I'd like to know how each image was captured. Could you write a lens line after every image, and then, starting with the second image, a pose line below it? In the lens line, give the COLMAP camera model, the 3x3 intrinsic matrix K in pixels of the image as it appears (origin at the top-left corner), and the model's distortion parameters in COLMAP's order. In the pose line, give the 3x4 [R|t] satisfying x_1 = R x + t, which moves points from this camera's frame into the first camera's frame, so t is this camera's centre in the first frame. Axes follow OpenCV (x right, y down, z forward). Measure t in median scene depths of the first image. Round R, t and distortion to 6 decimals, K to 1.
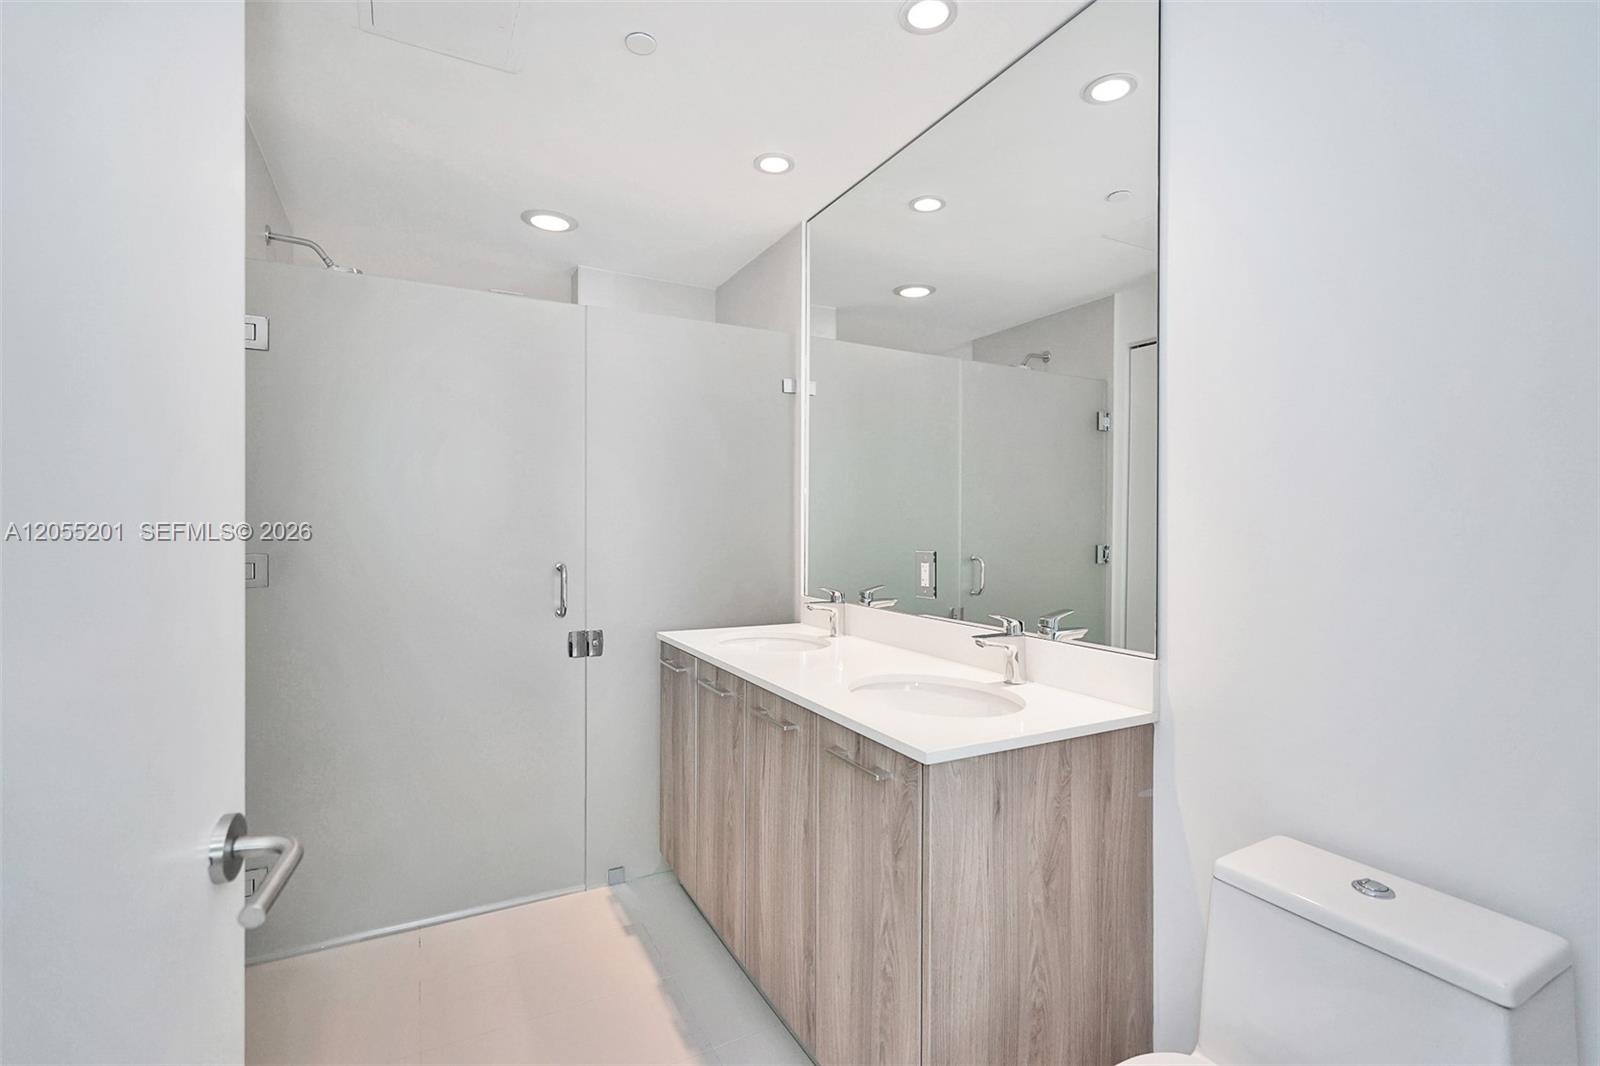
lens RADIAL K [[717.3, 0, 811.5], [0, 717.3, 528.0], [0, 0, 1]] dist [-0.000029, 0.001185]
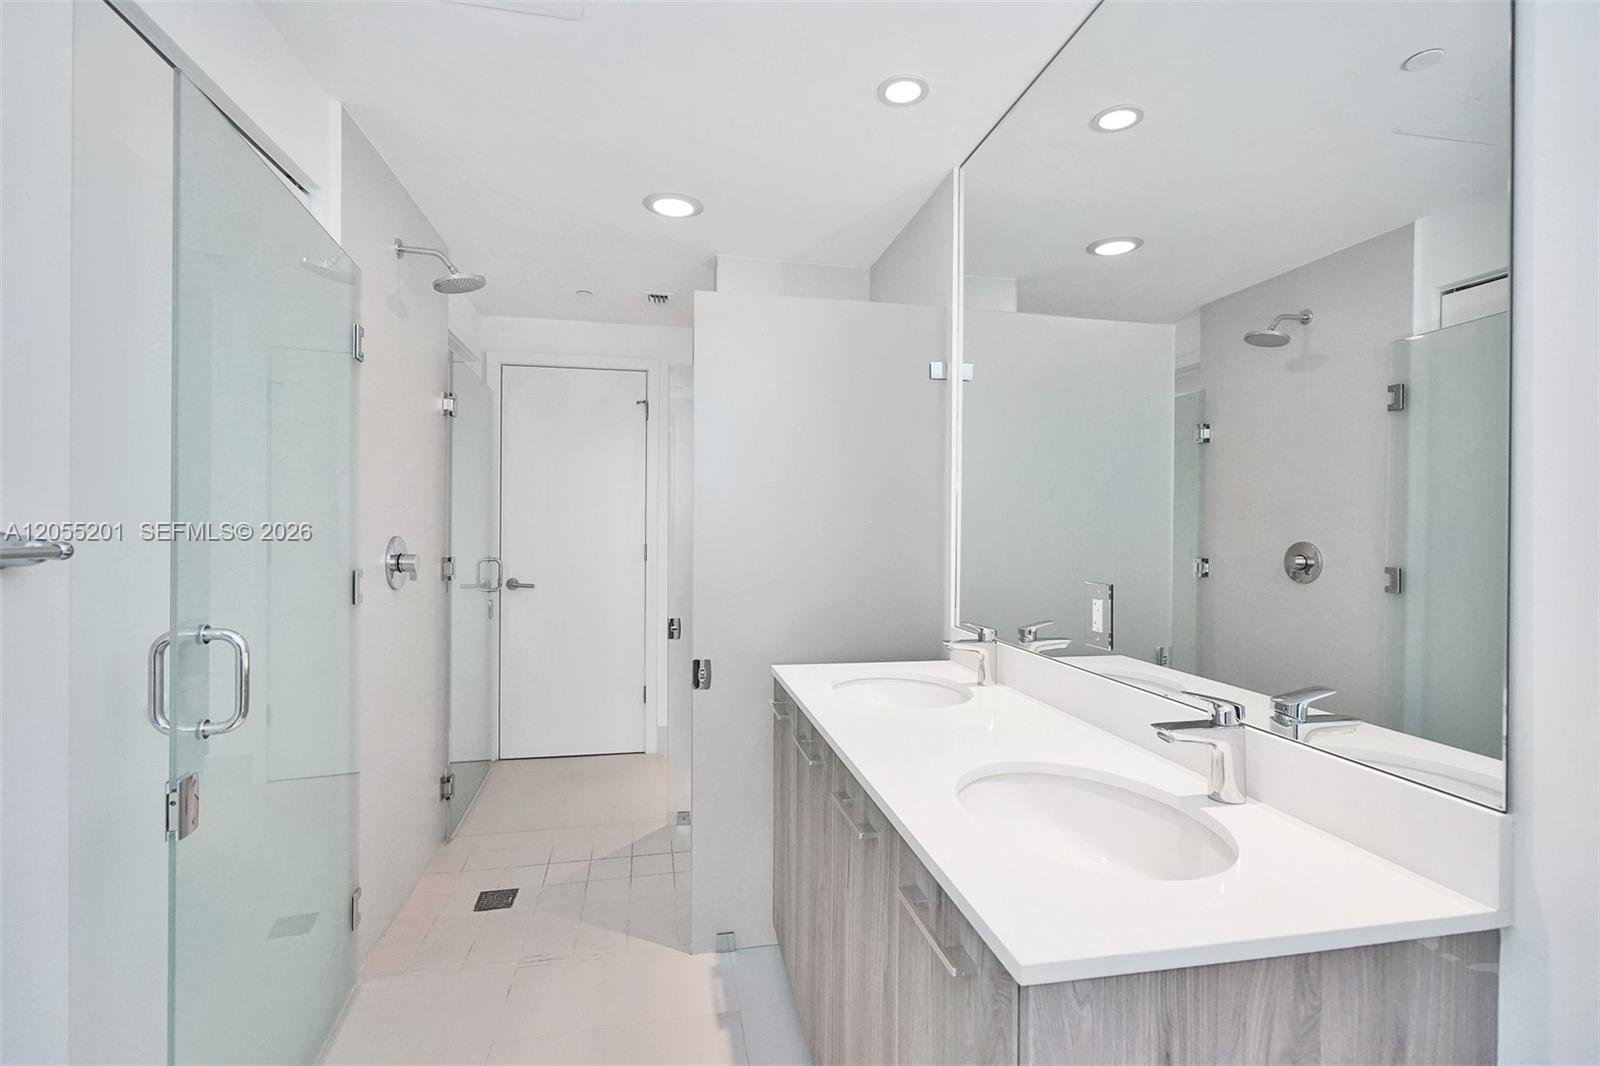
lens RADIAL K [[717.3, 0, 811.5], [0, 717.3, 528.0], [0, 0, 1]] dist [-0.000029, 0.001185]
pose [[0.956062, 0.004478, -0.293132, 0.094743], [-0.005435, 0.999982, -0.002452, -0.019748], [0.293115, 0.003937, 0.956069, 0.226480]]
